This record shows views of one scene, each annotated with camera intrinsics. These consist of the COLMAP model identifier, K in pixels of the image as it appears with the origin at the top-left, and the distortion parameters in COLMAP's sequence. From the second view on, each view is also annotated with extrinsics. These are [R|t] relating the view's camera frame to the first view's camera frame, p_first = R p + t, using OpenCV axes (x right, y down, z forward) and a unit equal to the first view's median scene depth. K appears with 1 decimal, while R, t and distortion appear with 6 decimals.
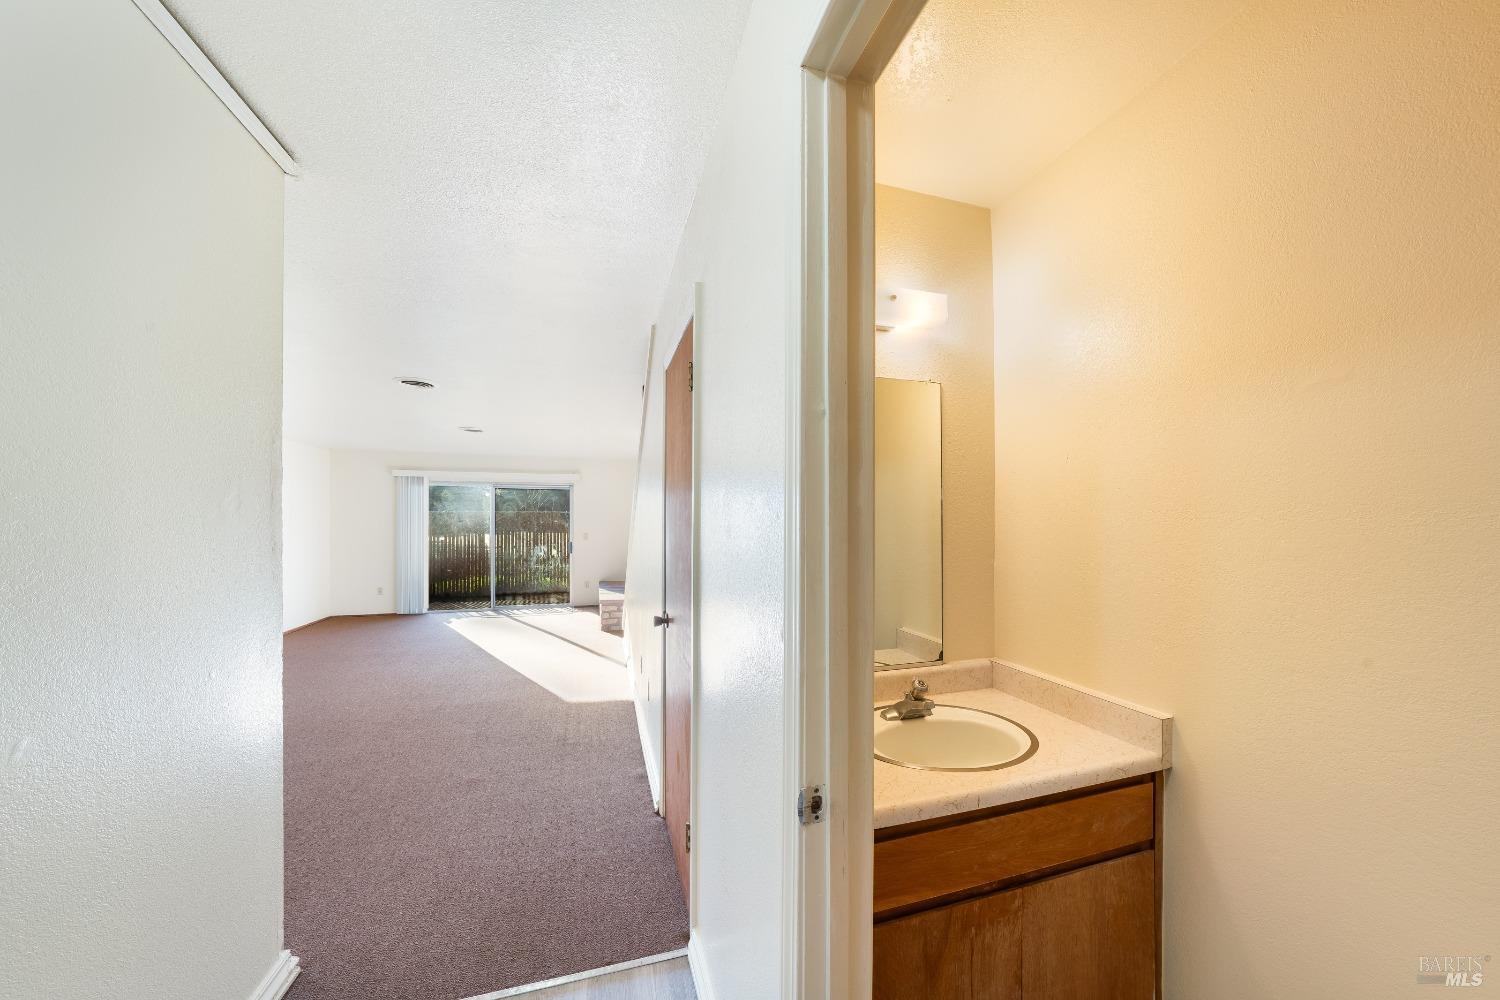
lens RADIAL K [[501.3, 0, 750.0], [0, 501.3, 500.0], [0, 0, 1]] dist [0.000100, 0.000016]
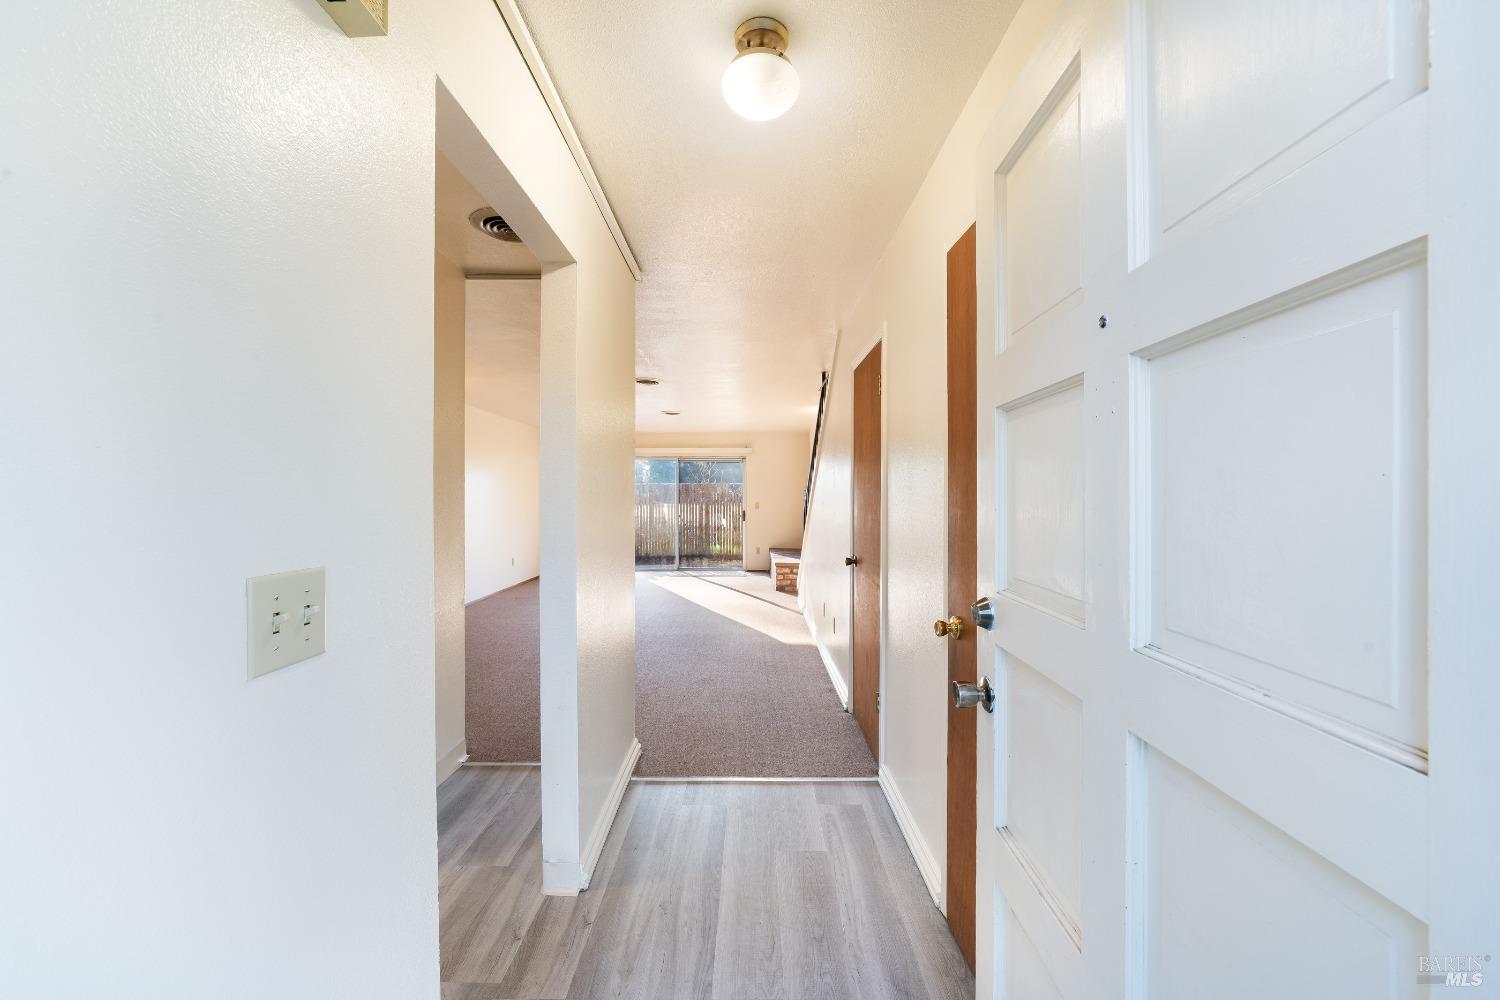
lens RADIAL K [[544.3, 0, 750.0], [0, 544.3, 500.0], [0, 0, 1]] dist [0.000320, 0.000014]
pose [[0.956594, -0.000674, -0.291423, -0.005513], [0.016431, 0.998531, 0.051625, 0.000574], [0.290960, -0.054172, 0.955200, -0.170510]]
